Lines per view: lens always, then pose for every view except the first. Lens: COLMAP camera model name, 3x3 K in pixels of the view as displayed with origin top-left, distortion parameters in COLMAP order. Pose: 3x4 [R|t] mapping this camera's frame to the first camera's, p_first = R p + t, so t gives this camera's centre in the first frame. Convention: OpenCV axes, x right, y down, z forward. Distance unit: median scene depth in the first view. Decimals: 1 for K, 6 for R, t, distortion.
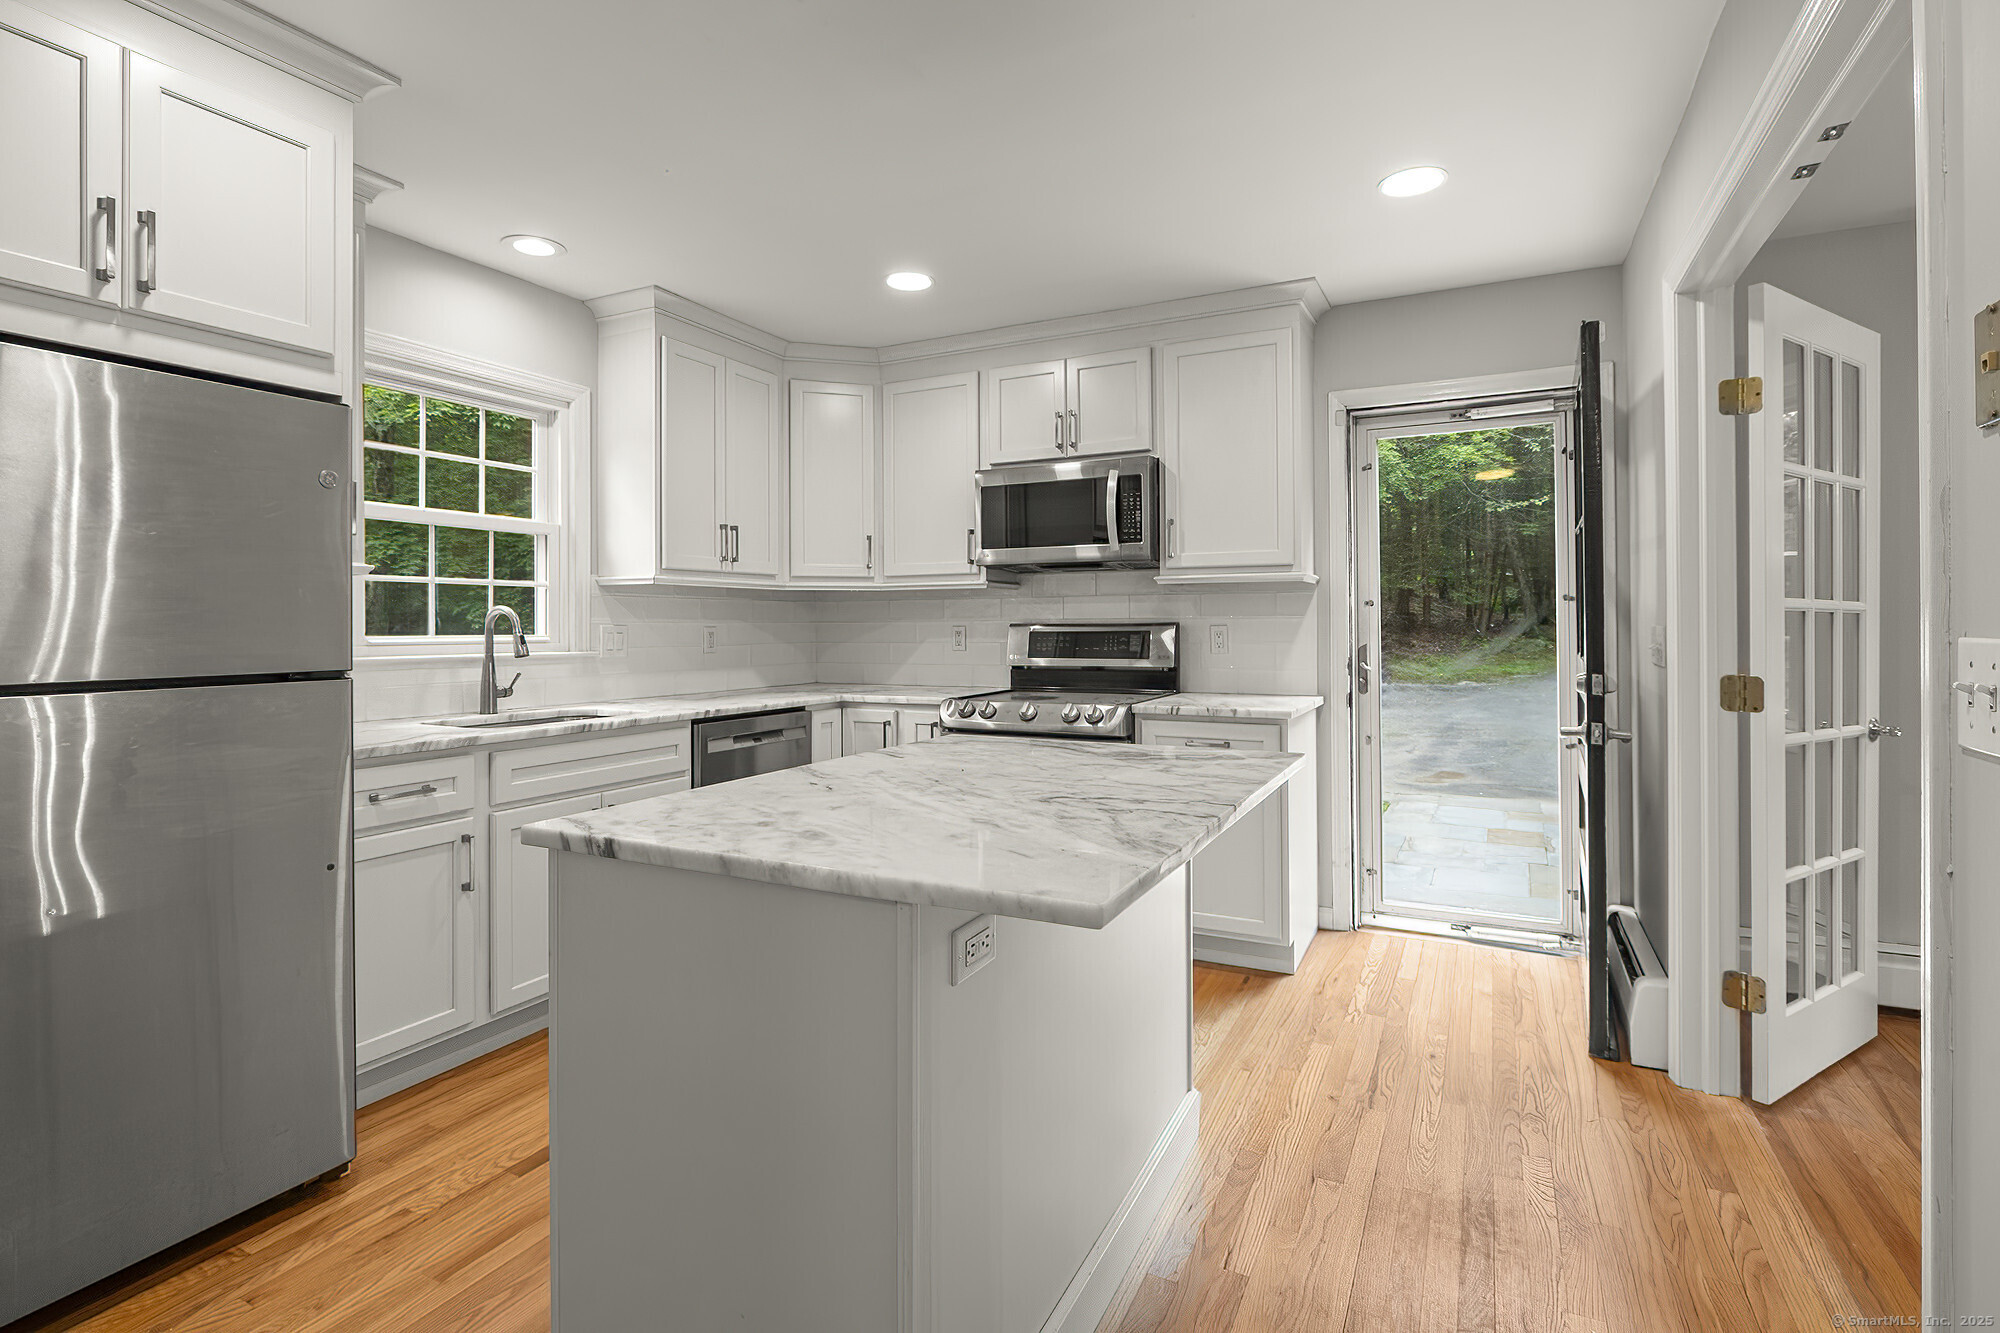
lens RADIAL K [[955.8, 0, 1007.8], [0, 955.8, 619.2], [0, 0, 1]] dist [-0.004529, -0.000044]
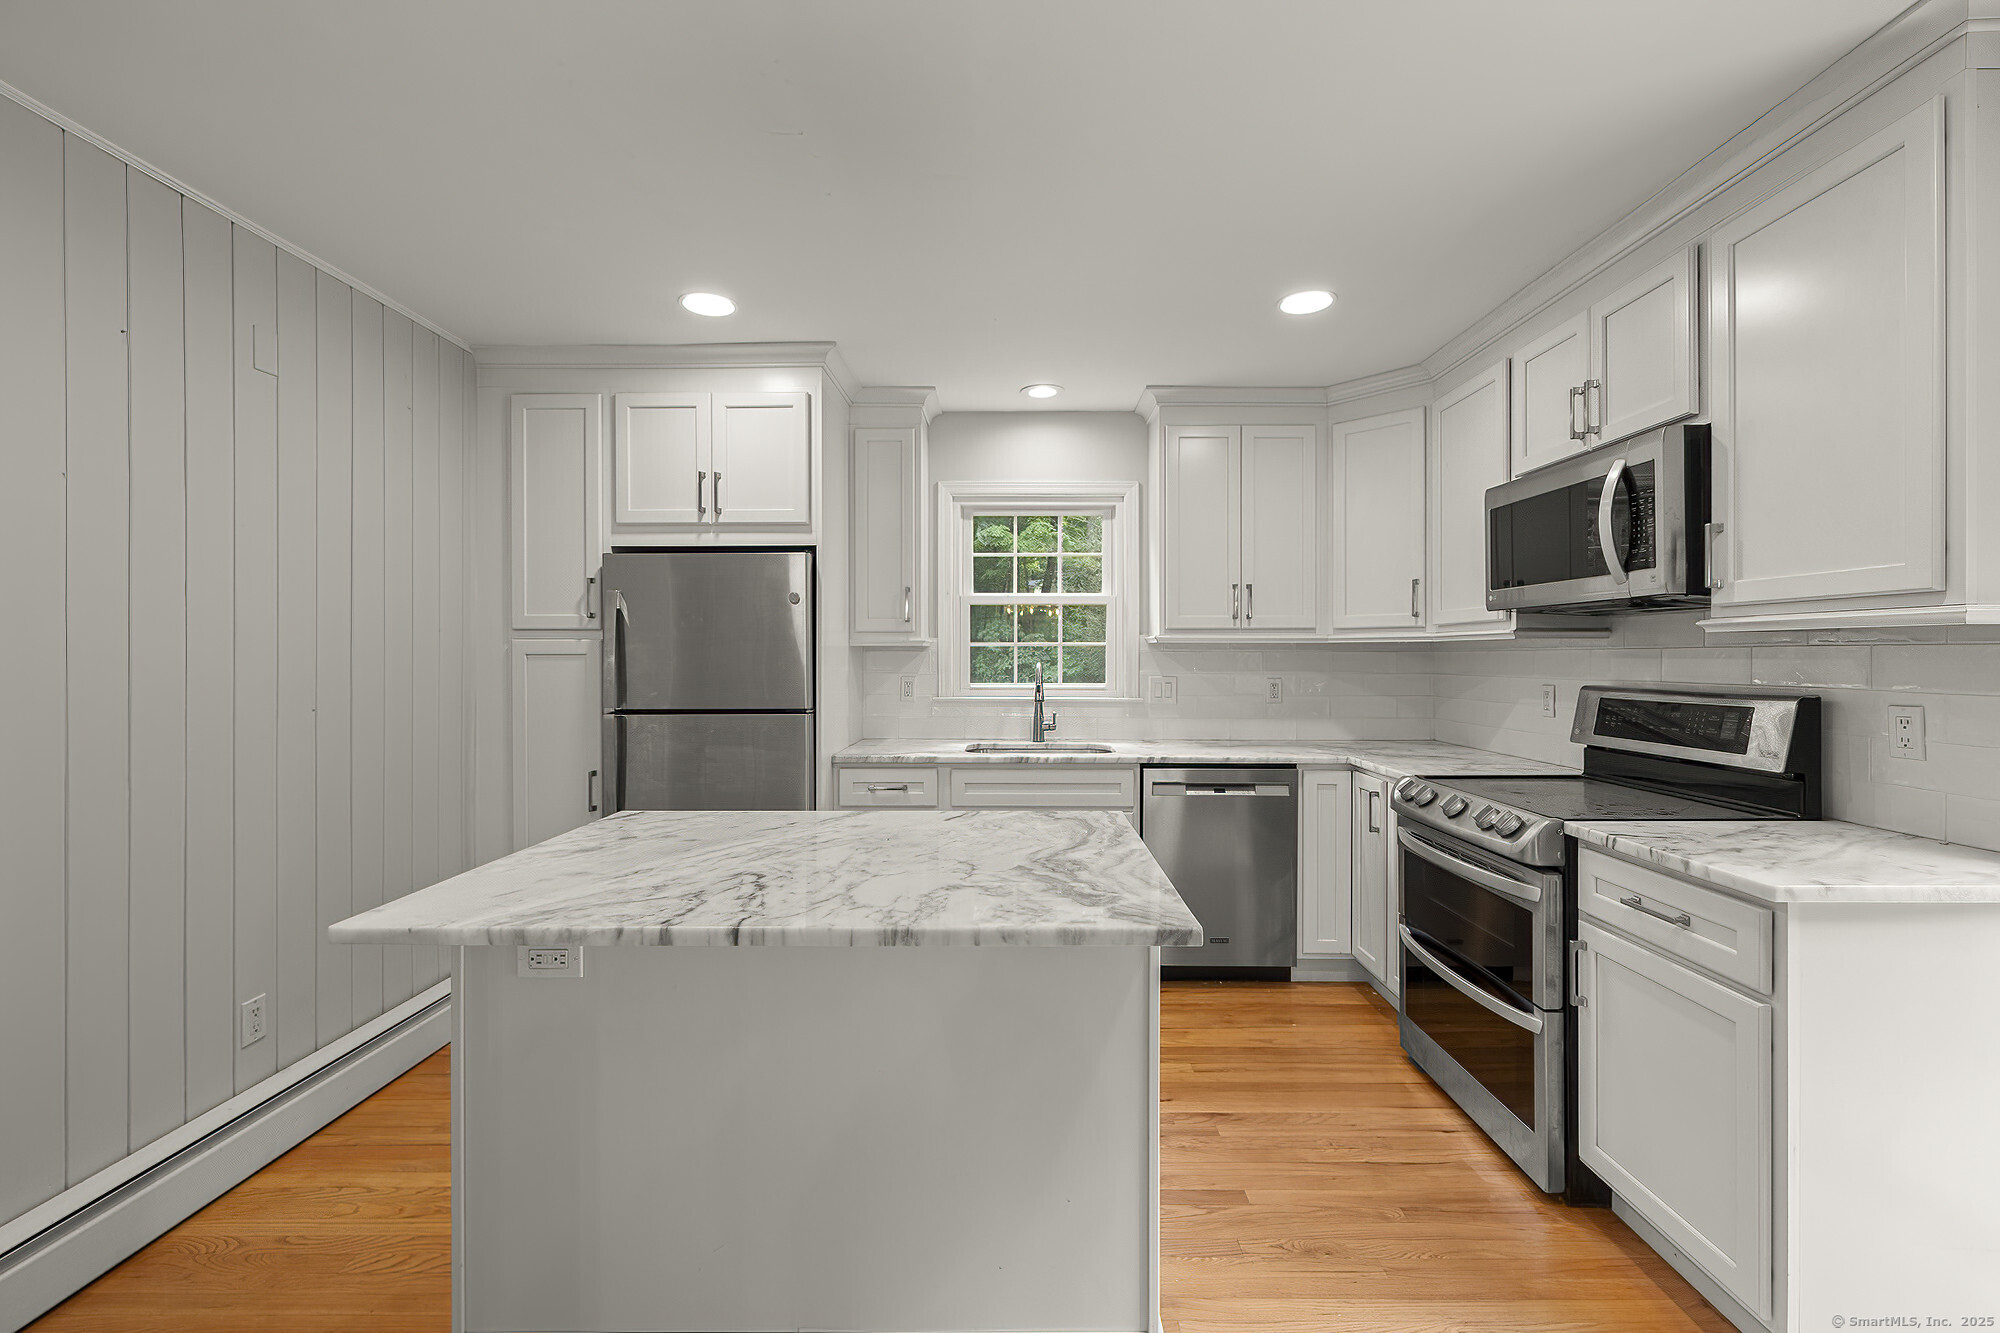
lens RADIAL K [[841.7, 0, 1005.0], [0, 841.7, 654.6], [0, 0, 1]] dist [0.000027, -0.000038]
pose [[0.436820, 0.003635, -0.899542, 0.446907], [0.003892, 0.999975, 0.005931, -0.028061], [0.899541, -0.006091, 0.436794, 0.370963]]
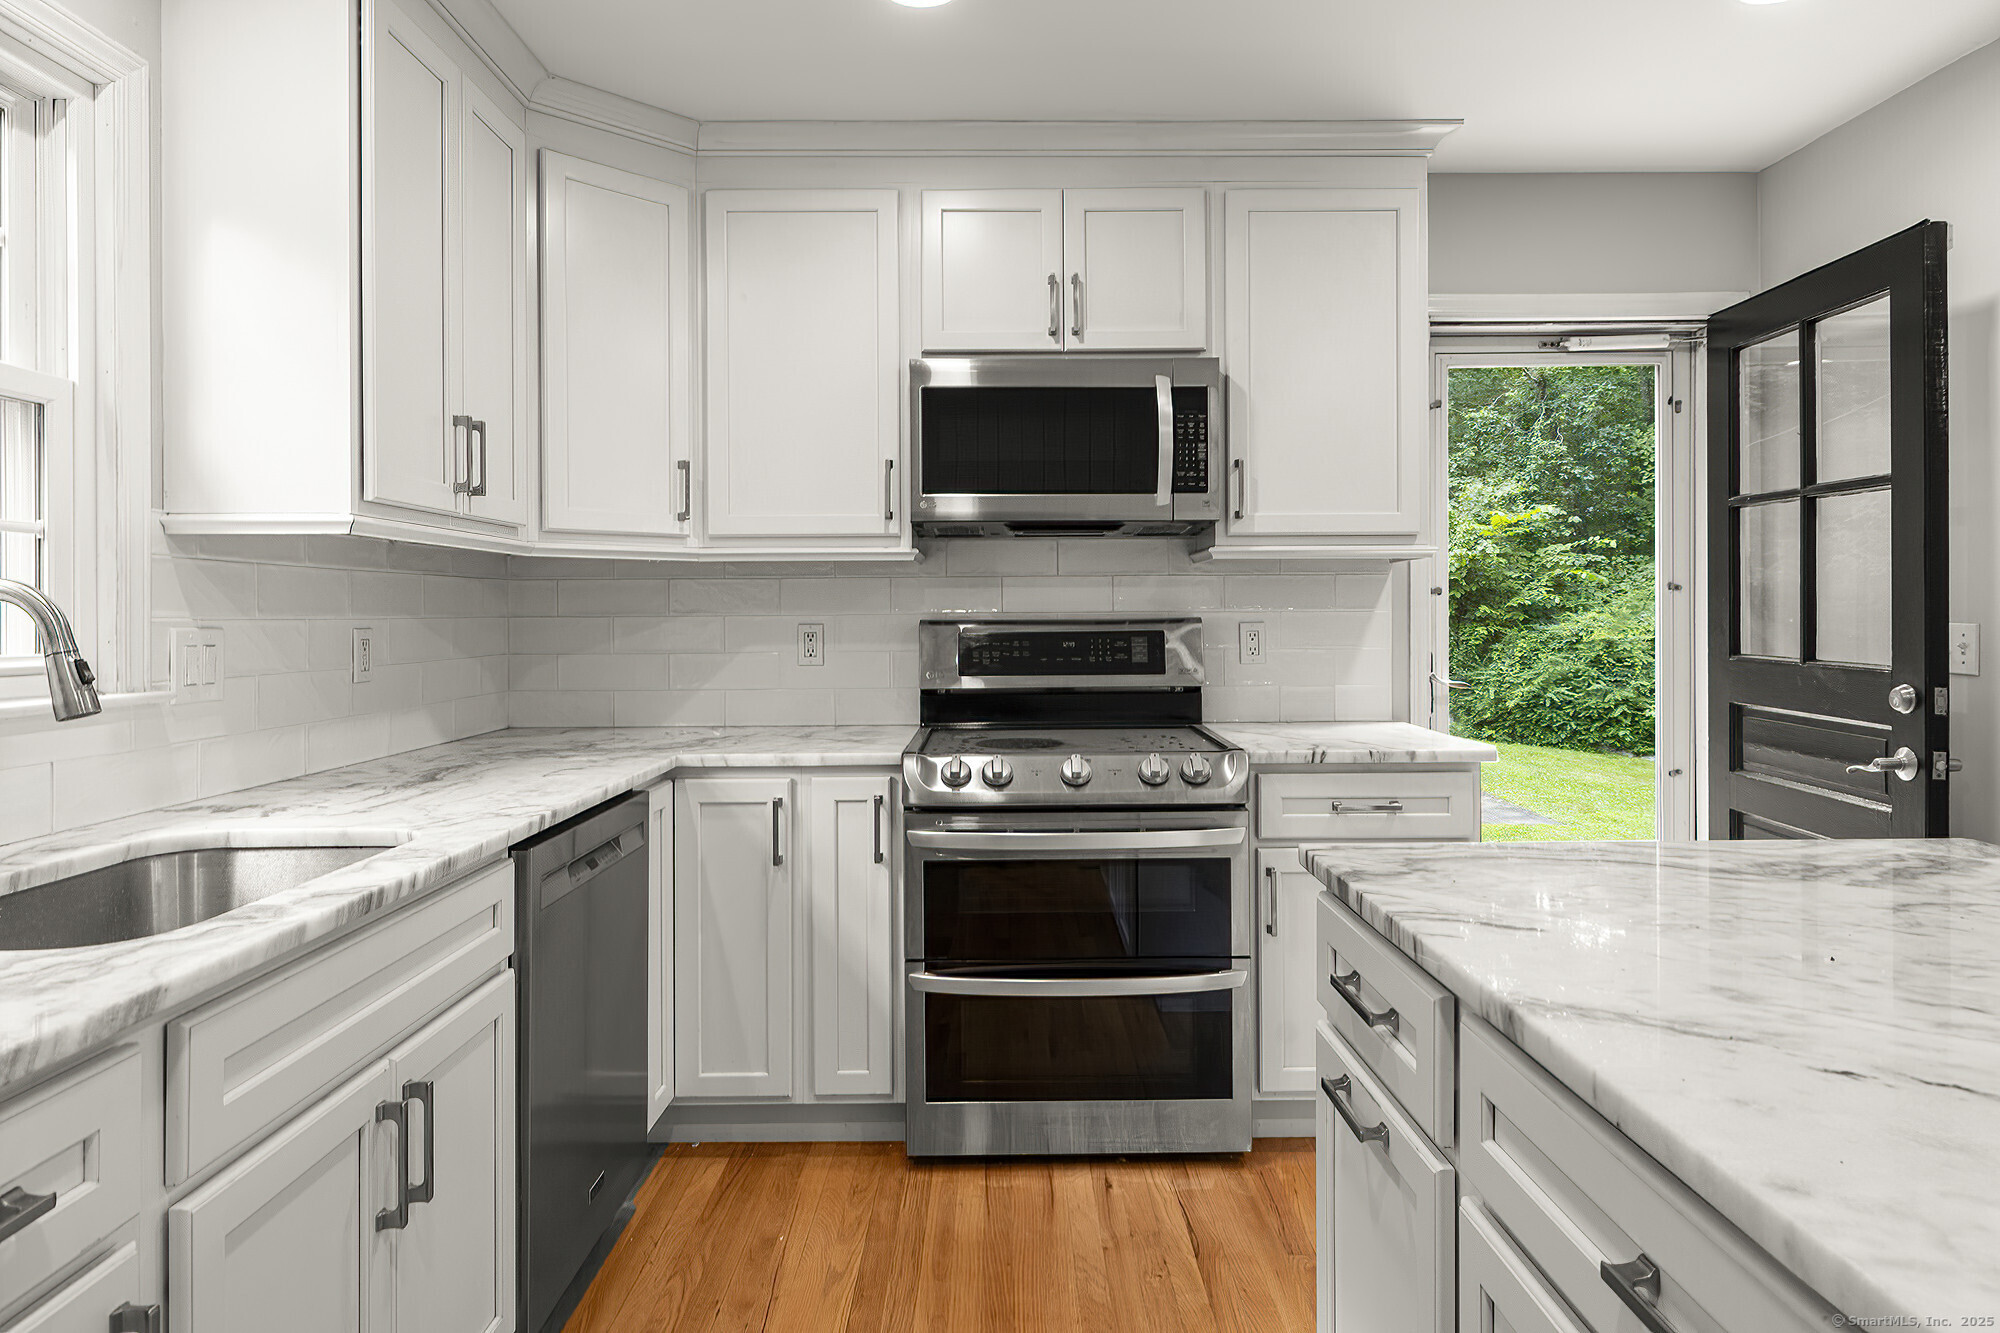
lens RADIAL K [[1176.4, 0, 1004.6], [0, 1176.4, 614.4], [0, 0, 1]] dist [0.004577, 0.001626]
pose [[0.889179, -0.000929, 0.457558, -0.335631], [-0.001643, 0.999985, 0.005223, -0.003316], [-0.457556, -0.005396, 0.889164, 0.359813]]
